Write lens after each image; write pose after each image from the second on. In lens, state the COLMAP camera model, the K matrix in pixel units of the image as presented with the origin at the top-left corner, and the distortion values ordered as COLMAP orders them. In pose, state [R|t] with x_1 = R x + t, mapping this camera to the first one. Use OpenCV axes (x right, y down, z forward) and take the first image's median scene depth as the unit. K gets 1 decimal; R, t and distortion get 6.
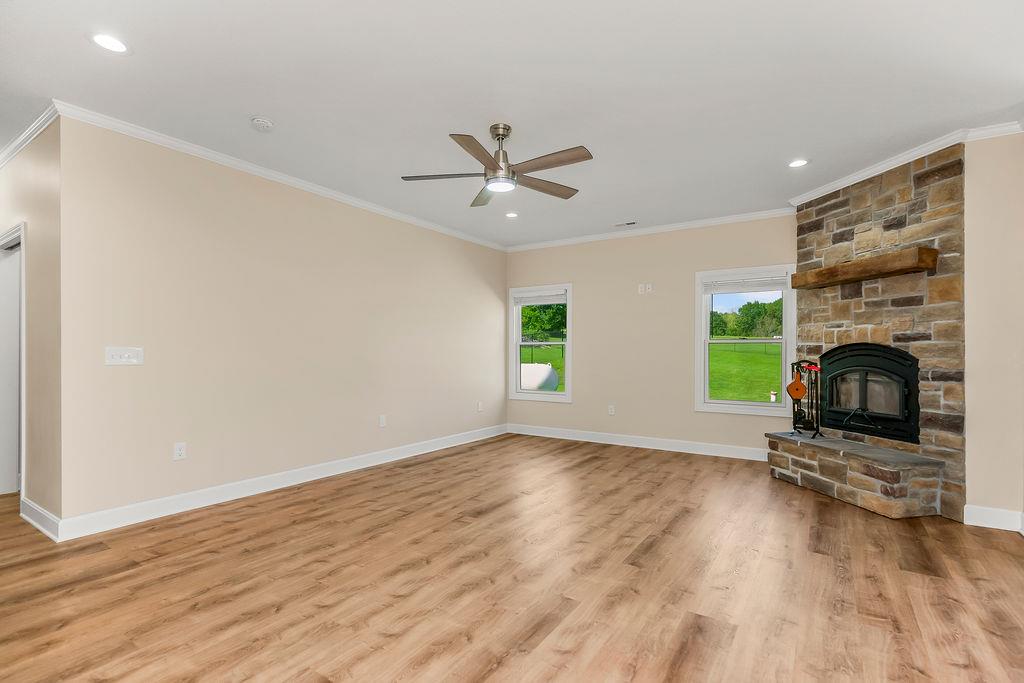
lens RADIAL K [[476.3, 0, 514.4], [0, 476.3, 353.4], [0, 0, 1]] dist [-0.002229, -0.000172]
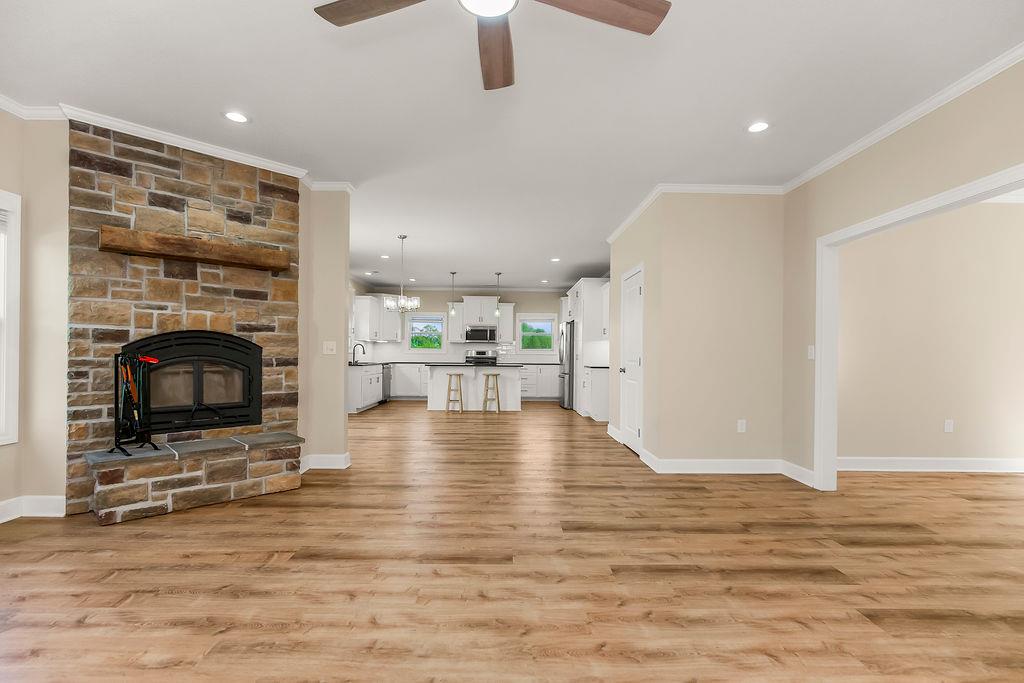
lens RADIAL K [[476.3, 0, 514.4], [0, 476.3, 353.4], [0, 0, 1]] dist [-0.002229, -0.000172]
pose [[-0.563443, -0.007403, 0.826122, -0.385504], [-0.006592, 0.999968, 0.004464, 0.014728], [-0.826129, -0.002931, -0.563474, 1.071852]]
